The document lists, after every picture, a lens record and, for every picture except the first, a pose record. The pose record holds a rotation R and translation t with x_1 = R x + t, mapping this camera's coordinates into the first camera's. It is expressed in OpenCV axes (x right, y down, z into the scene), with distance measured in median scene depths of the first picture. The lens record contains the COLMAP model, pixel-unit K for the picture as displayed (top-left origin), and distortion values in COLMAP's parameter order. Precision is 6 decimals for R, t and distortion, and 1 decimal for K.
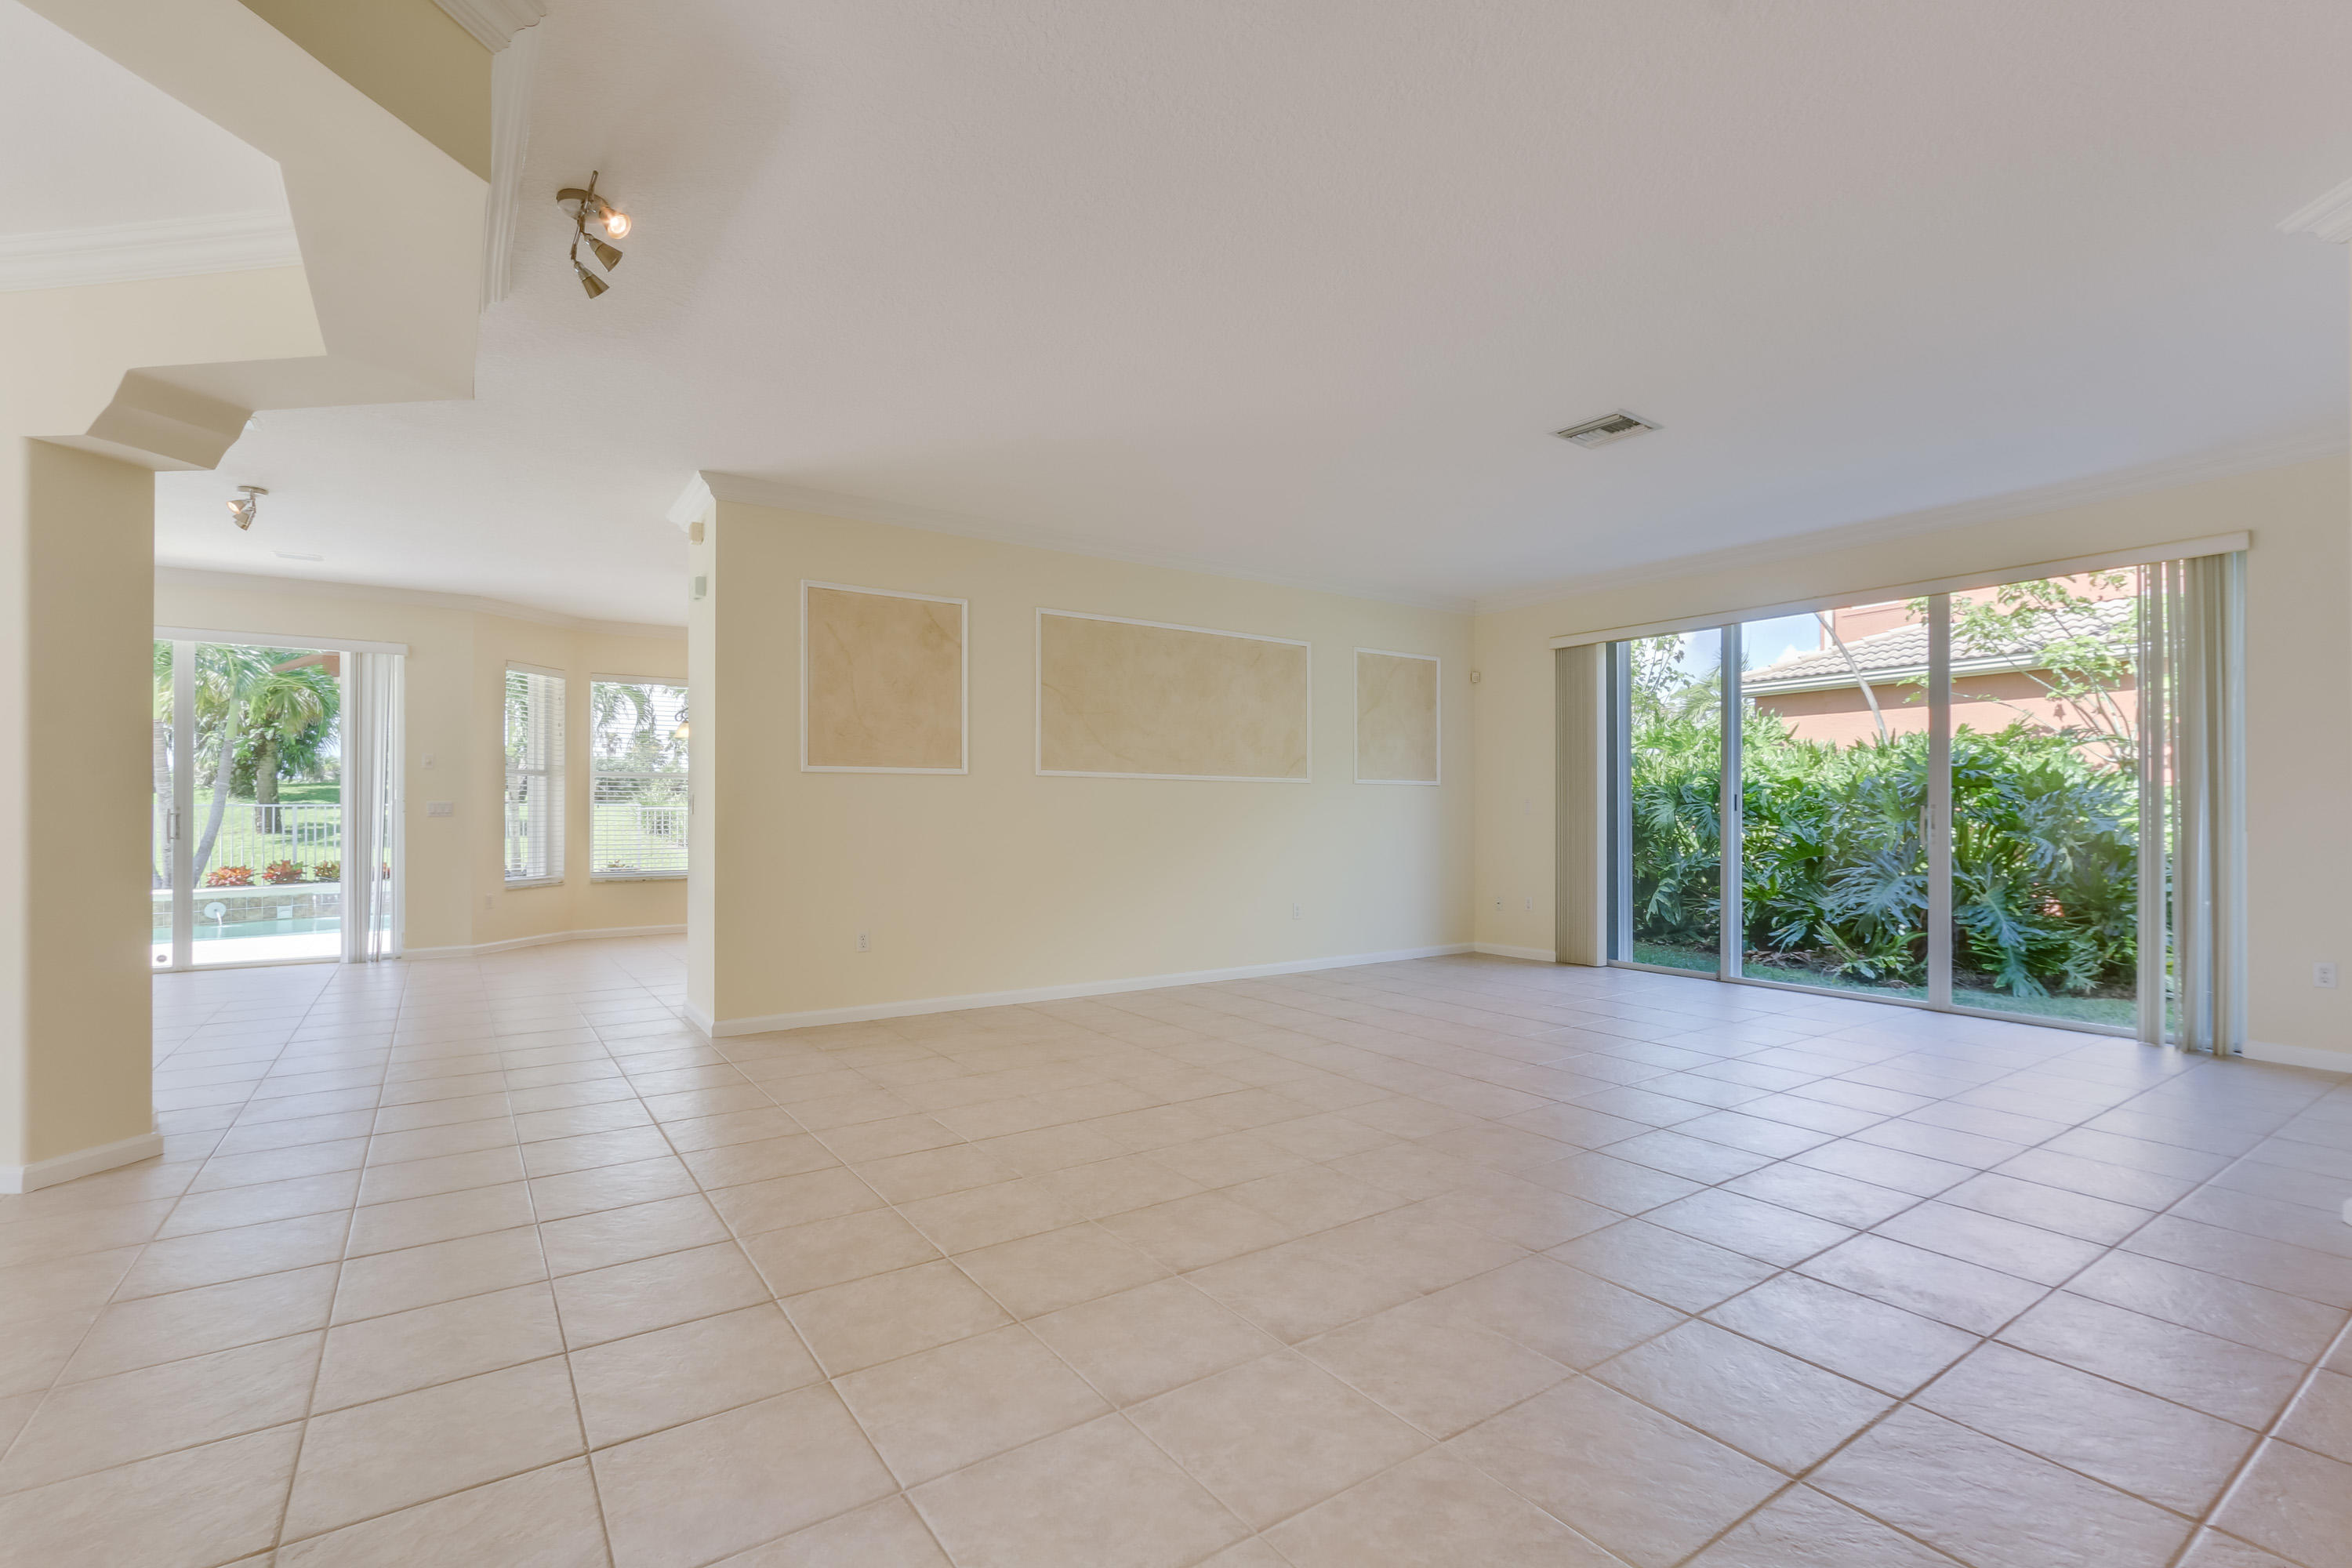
lens RADIAL K [[1065.8, 0, 1183.8], [0, 1065.8, 799.8], [0, 0, 1]] dist [0.001301, 0.003117]
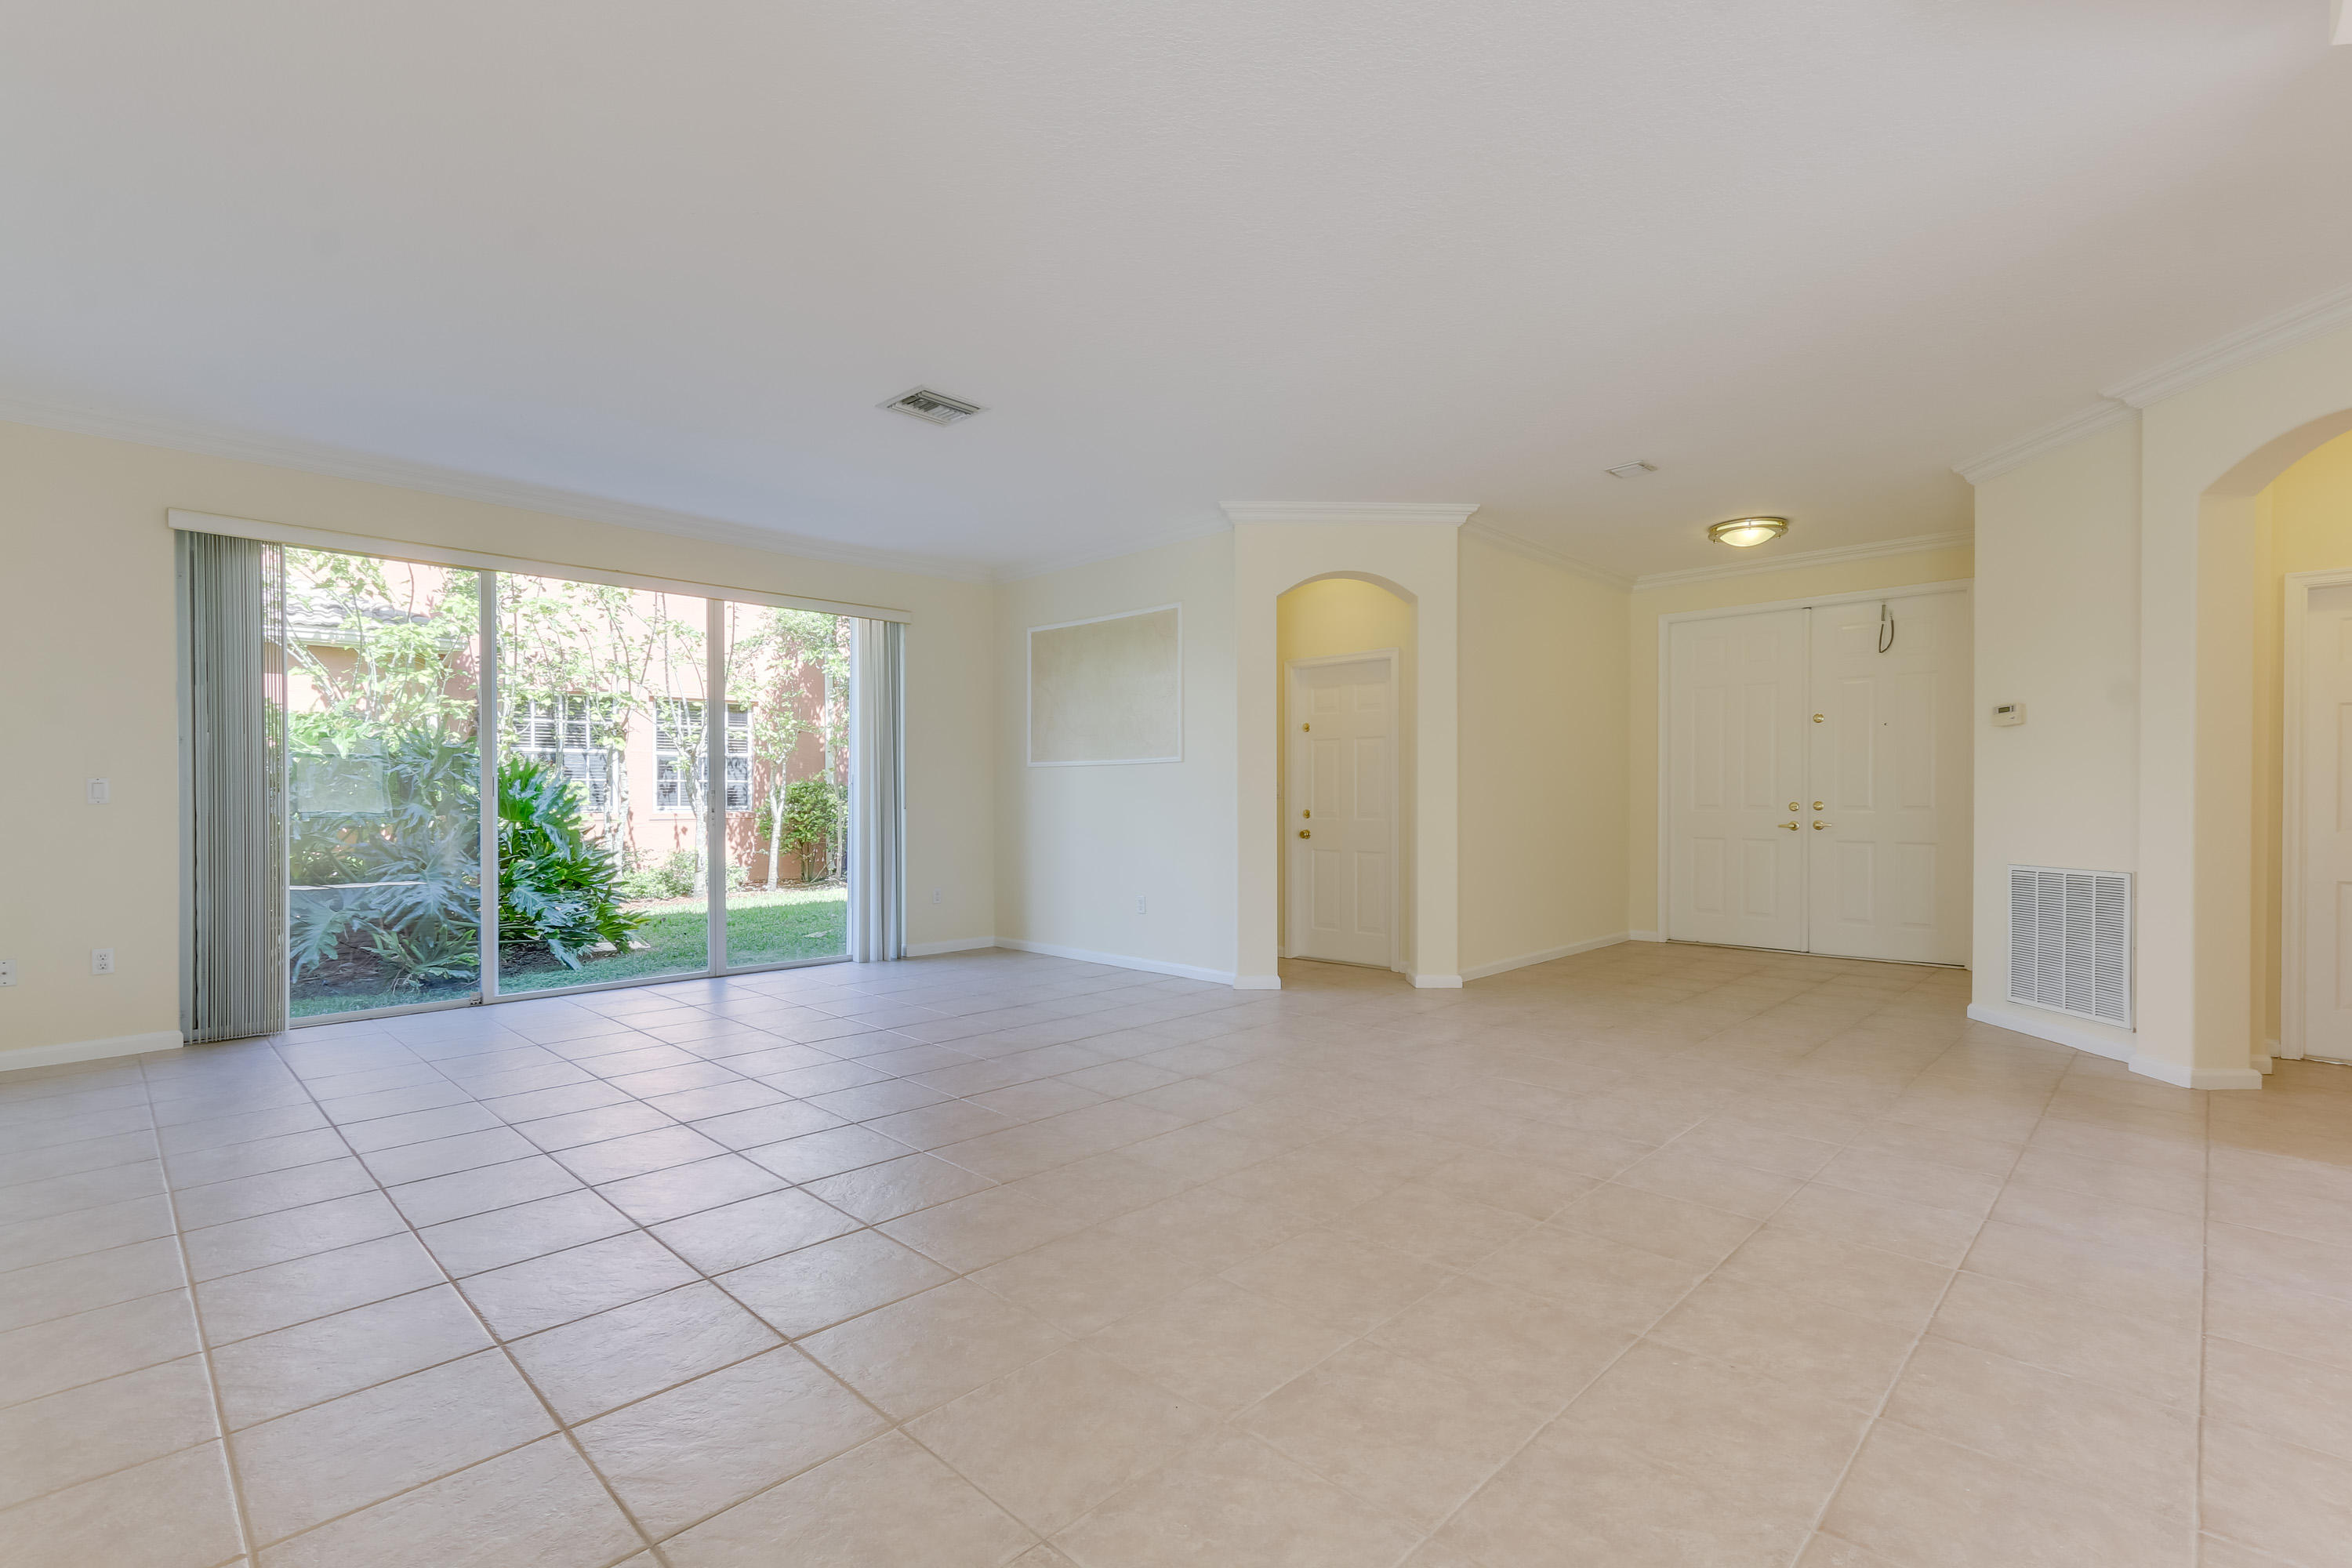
lens RADIAL K [[1065.8, 0, 1182.5], [0, 1065.8, 796.0], [0, 0, 1]] dist [0.001301, 0.003117]
pose [[-0.182966, 0.000649, 0.983119, -0.376323], [-0.002165, 0.999997, -0.001063, 0.010056], [-0.983117, -0.002323, -0.182964, 0.587467]]
